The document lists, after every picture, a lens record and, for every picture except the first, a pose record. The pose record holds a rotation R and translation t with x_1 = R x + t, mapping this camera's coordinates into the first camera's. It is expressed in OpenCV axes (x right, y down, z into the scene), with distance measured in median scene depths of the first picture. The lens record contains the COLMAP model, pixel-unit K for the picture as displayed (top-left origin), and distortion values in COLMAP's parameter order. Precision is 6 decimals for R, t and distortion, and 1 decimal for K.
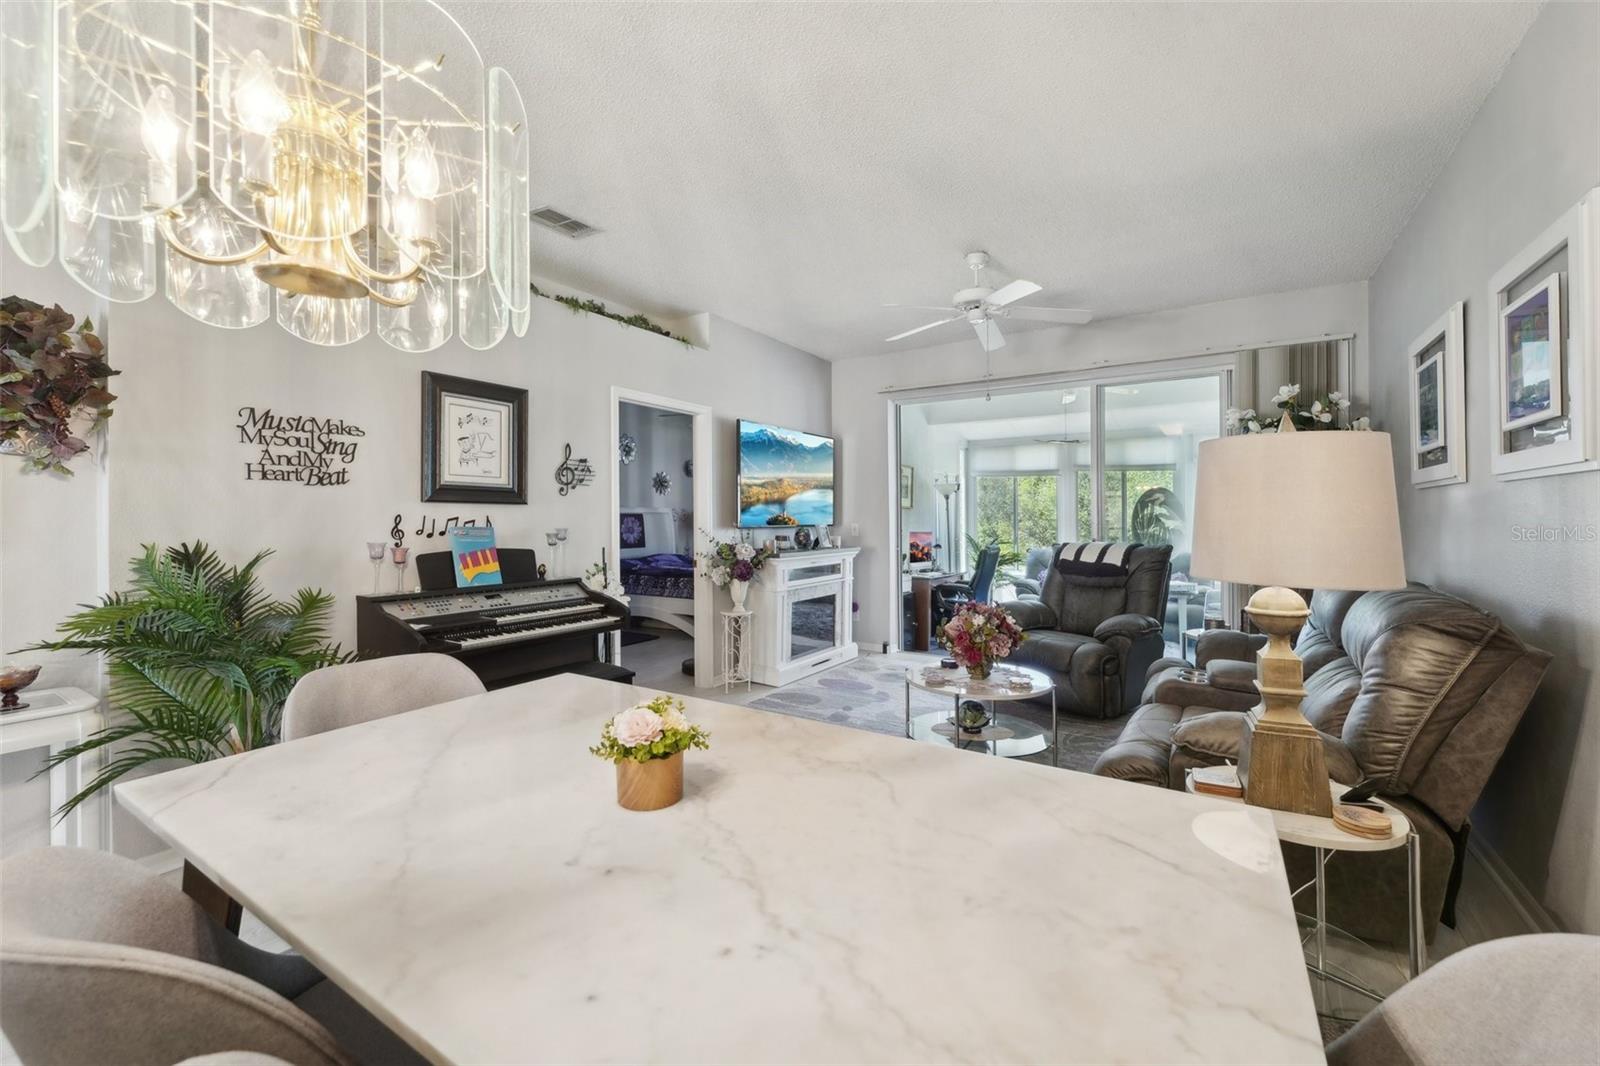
lens RADIAL K [[650.6, 0, 791.9], [0, 650.6, 515.2], [0, 0, 1]] dist [-0.002001, -0.000126]
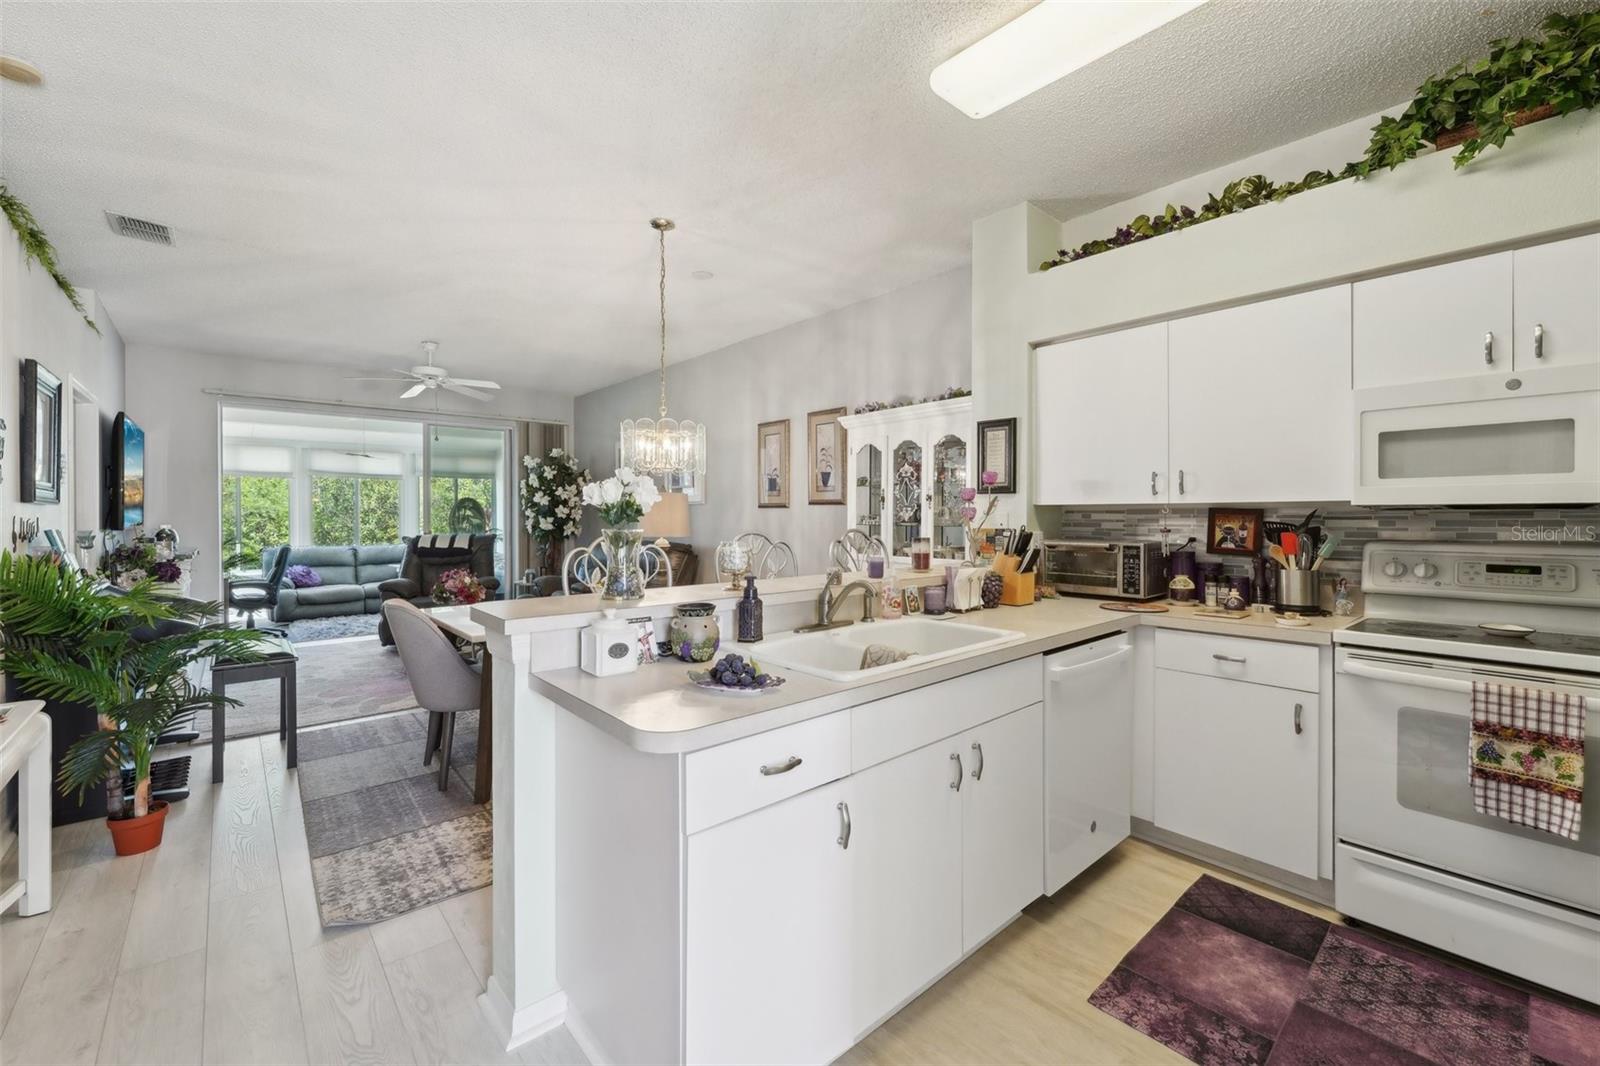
lens RADIAL K [[666.8, 0, 799.3], [0, 666.8, 512.8], [0, 0, 1]] dist [0.007752, -0.000049]
pose [[0.275873, 0.002327, 0.961191, -0.880400], [-0.001514, 0.999997, -0.001986, -0.005849], [-0.961193, -0.000907, 0.275876, -0.222372]]
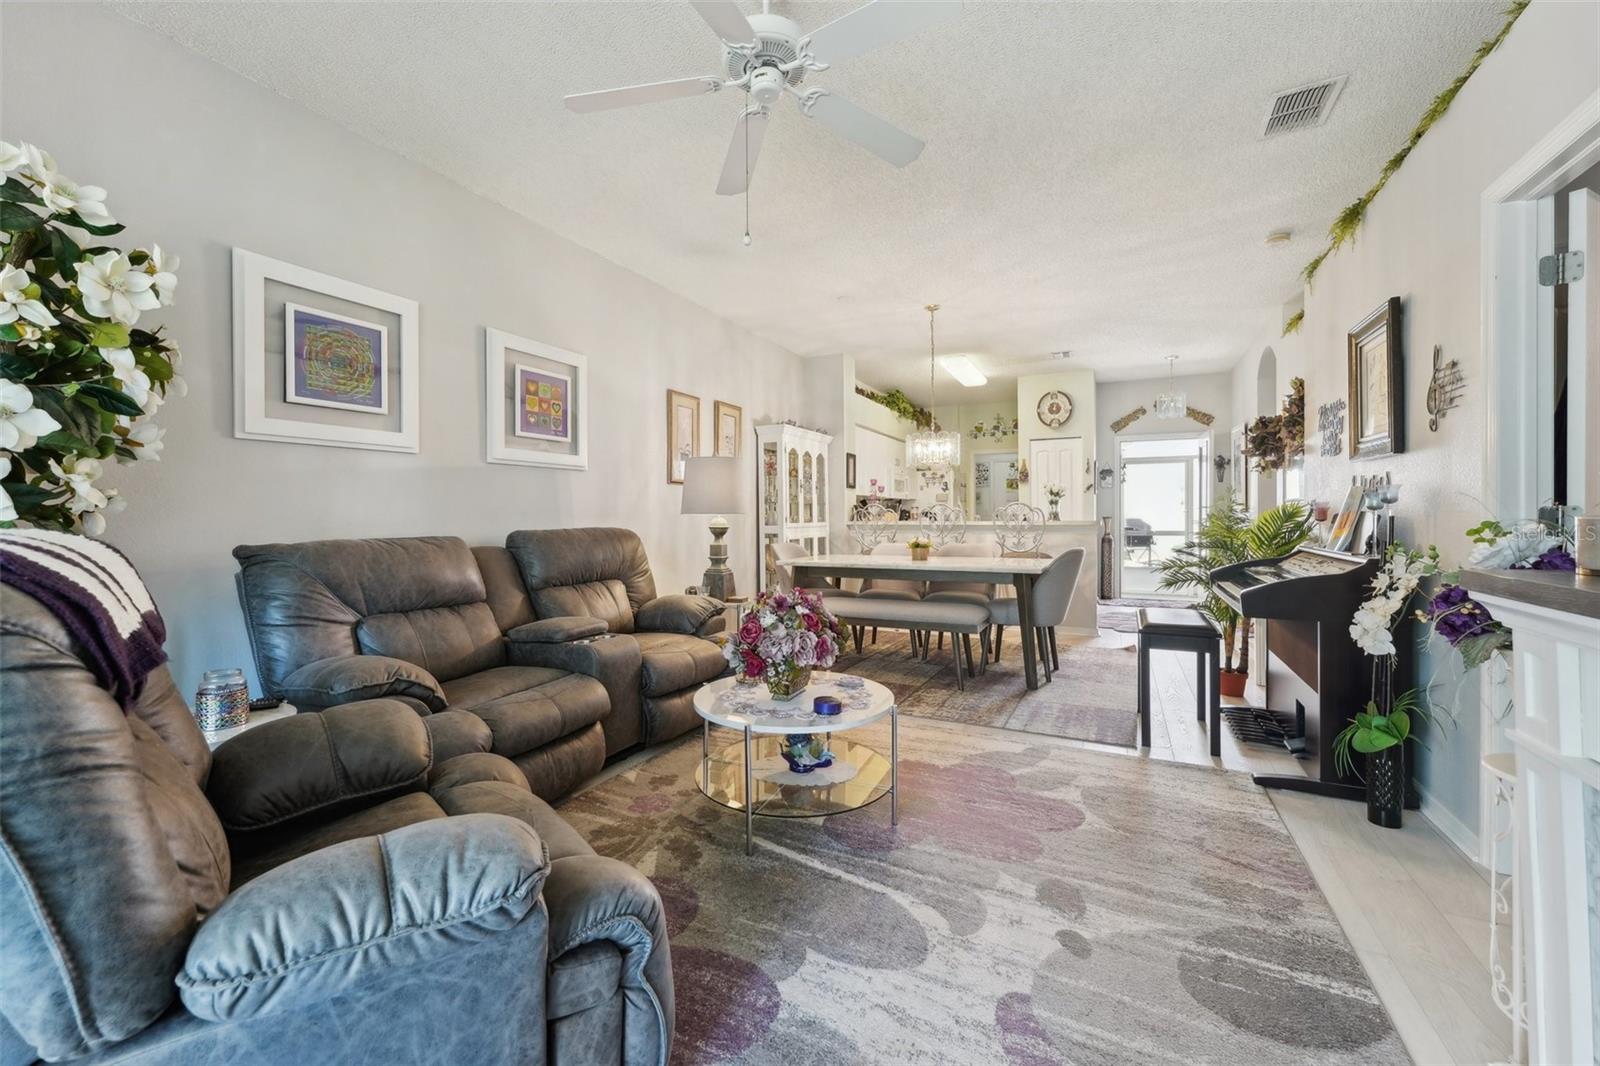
lens RADIAL K [[650.4, 0, 801.5], [0, 650.4, 520.5], [0, 0, 1]] dist [0.001391, 0.000114]
pose [[-0.990732, 0.007077, -0.135643, 0.306577], [0.006701, 0.999972, 0.003232, 0.045325], [0.135662, 0.002293, -0.990752, 1.402413]]
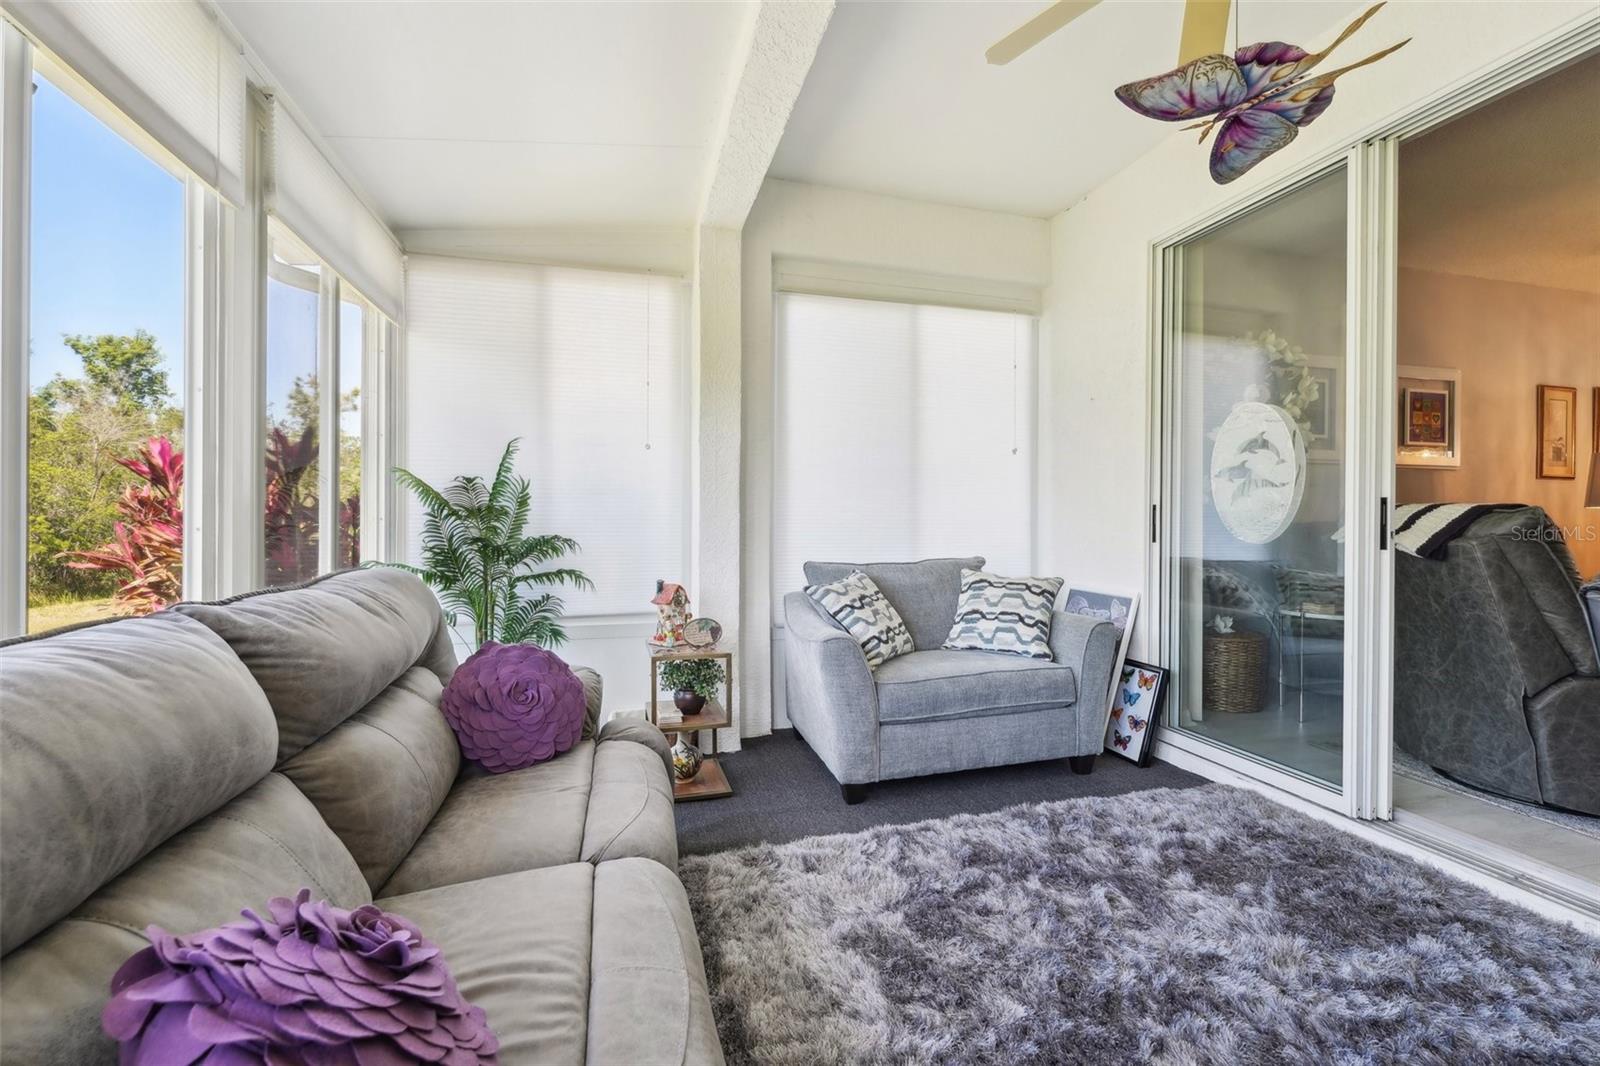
lens RADIAL K [[652.5, 0, 796.7], [0, 652.5, 536.5], [0, 0, 1]] dist [0.001739, 0.000211]
pose [[-0.743542, -0.008992, 0.668629, 0.584600], [-0.002687, 0.999942, 0.010459, 0.077016], [-0.668684, 0.005980, -0.743522, 1.984103]]
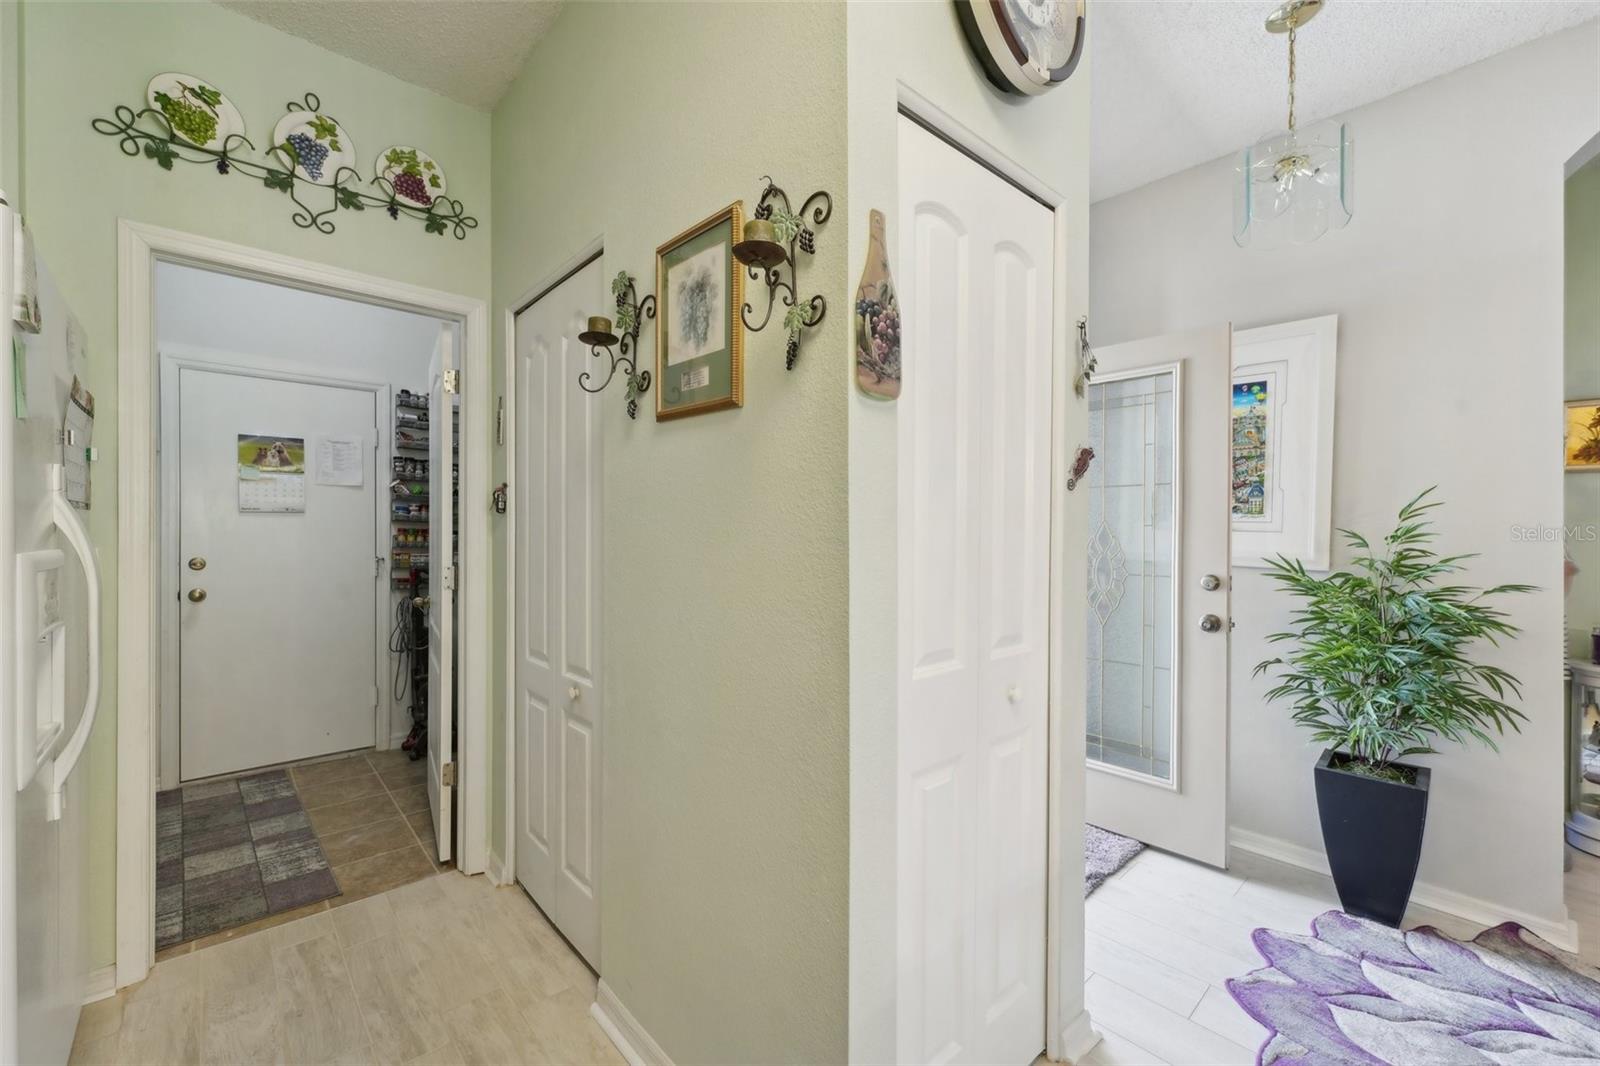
lens RADIAL K [[652.5, 0, 796.7], [0, 652.5, 536.5], [0, 0, 1]] dist [0.001739, 0.000211]
pose [[-0.253956, 0.005805, -0.967198, -0.351348], [0.000362, 0.999982, 0.005907, 0.002605], [0.967216, 0.001150, -0.253954, -0.399038]]
